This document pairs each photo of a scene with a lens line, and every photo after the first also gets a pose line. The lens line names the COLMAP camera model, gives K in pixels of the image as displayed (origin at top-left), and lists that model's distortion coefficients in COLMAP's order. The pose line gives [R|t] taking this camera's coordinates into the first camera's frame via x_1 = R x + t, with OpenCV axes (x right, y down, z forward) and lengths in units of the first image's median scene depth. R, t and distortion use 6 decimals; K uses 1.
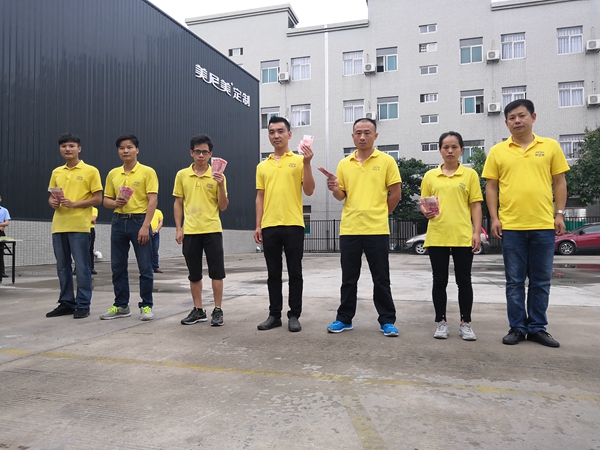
lens RADIAL K [[478.1, 0, 298.9], [0, 478.1, 224.1], [0, 0, 1]] dist [-0.029211, 0.035874]
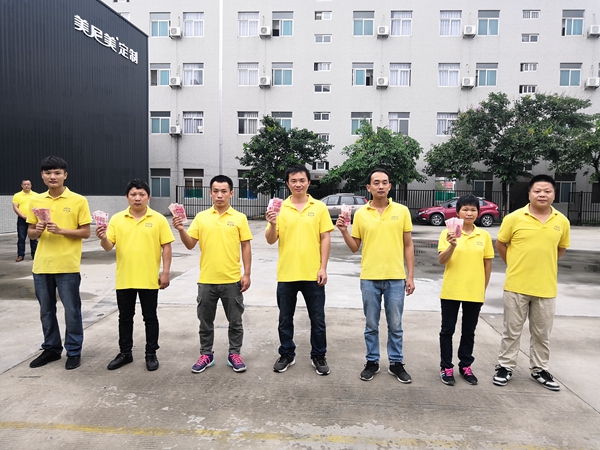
lens RADIAL K [[478.1, 0, 301.9], [0, 478.1, 225.2], [0, 0, 1]] dist [-0.029211, 0.035874]
pose [[0.973994, 0.004235, 0.226535, 0.001434], [-0.025595, 0.995482, 0.091437, -0.028033], [-0.225124, -0.094857, 0.969702, -0.012901]]
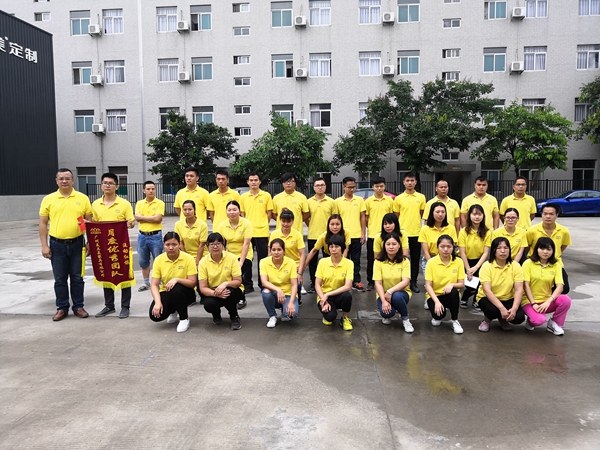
lens RADIAL K [[478.1, 0, 286.4], [0, 478.1, 225.4], [0, 0, 1]] dist [-0.029211, 0.035874]
pose [[0.981432, -0.018130, 0.190951, 0.229330], [-0.001686, 0.994669, 0.103107, -0.029316], [-0.191802, -0.101515, 0.976169, -0.051102]]
